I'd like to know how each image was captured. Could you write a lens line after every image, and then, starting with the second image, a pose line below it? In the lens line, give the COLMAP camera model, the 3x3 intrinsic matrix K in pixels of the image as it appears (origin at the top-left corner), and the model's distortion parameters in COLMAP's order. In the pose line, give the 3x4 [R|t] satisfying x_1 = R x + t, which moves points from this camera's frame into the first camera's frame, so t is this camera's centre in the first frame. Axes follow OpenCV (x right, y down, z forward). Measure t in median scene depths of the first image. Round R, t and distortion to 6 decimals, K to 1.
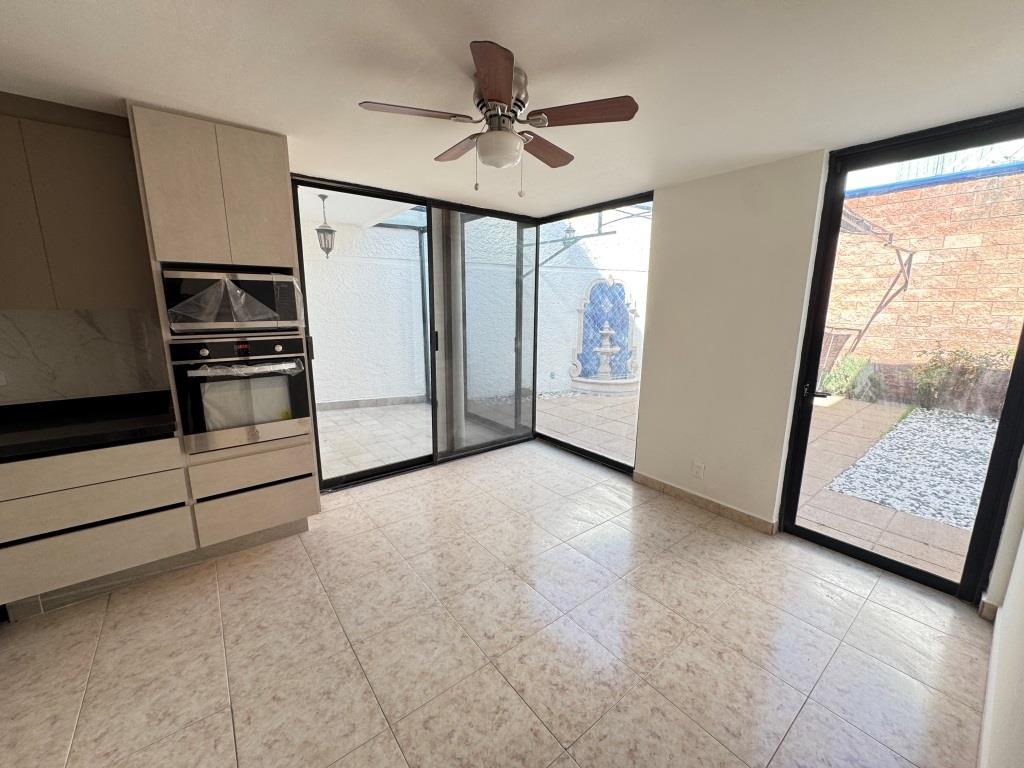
lens RADIAL K [[406.7, 0, 518.0], [0, 406.7, 381.8], [0, 0, 1]] dist [-0.001742, -0.001101]
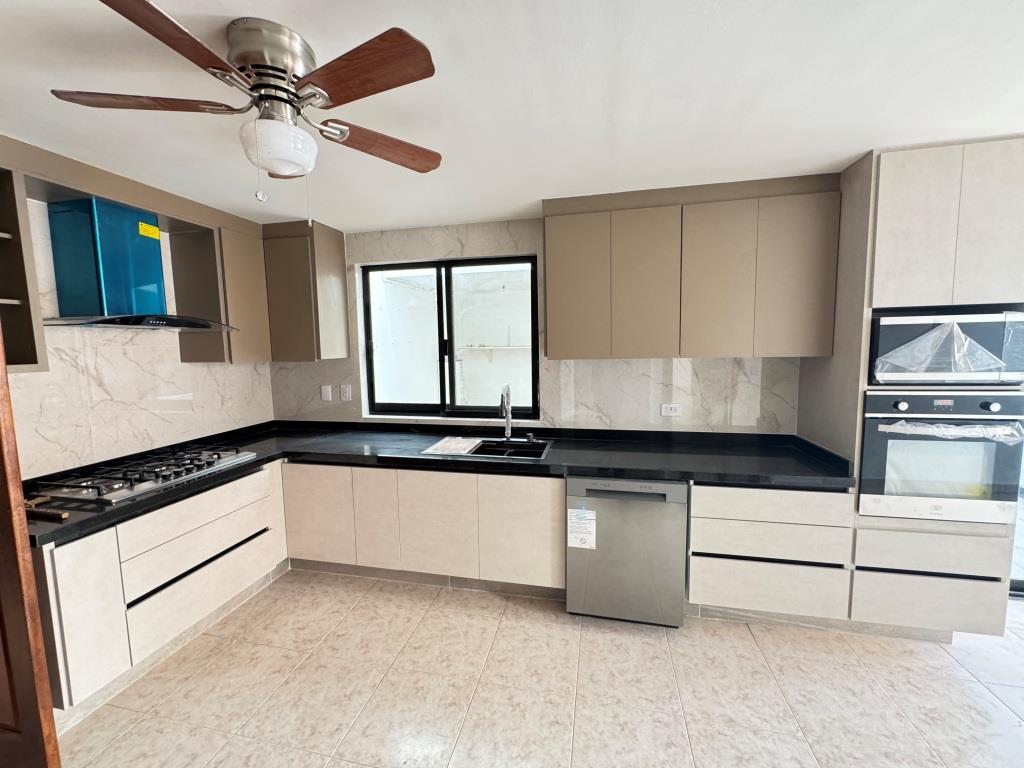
lens RADIAL K [[406.7, 0, 512.3], [0, 406.7, 383.8], [0, 0, 1]] dist [-0.001742, -0.001101]
pose [[0.632964, 0.060215, -0.771836, -0.595053], [-0.121353, 0.992363, -0.022100, 0.001529], [0.764611, 0.107653, 0.635437, -0.197418]]
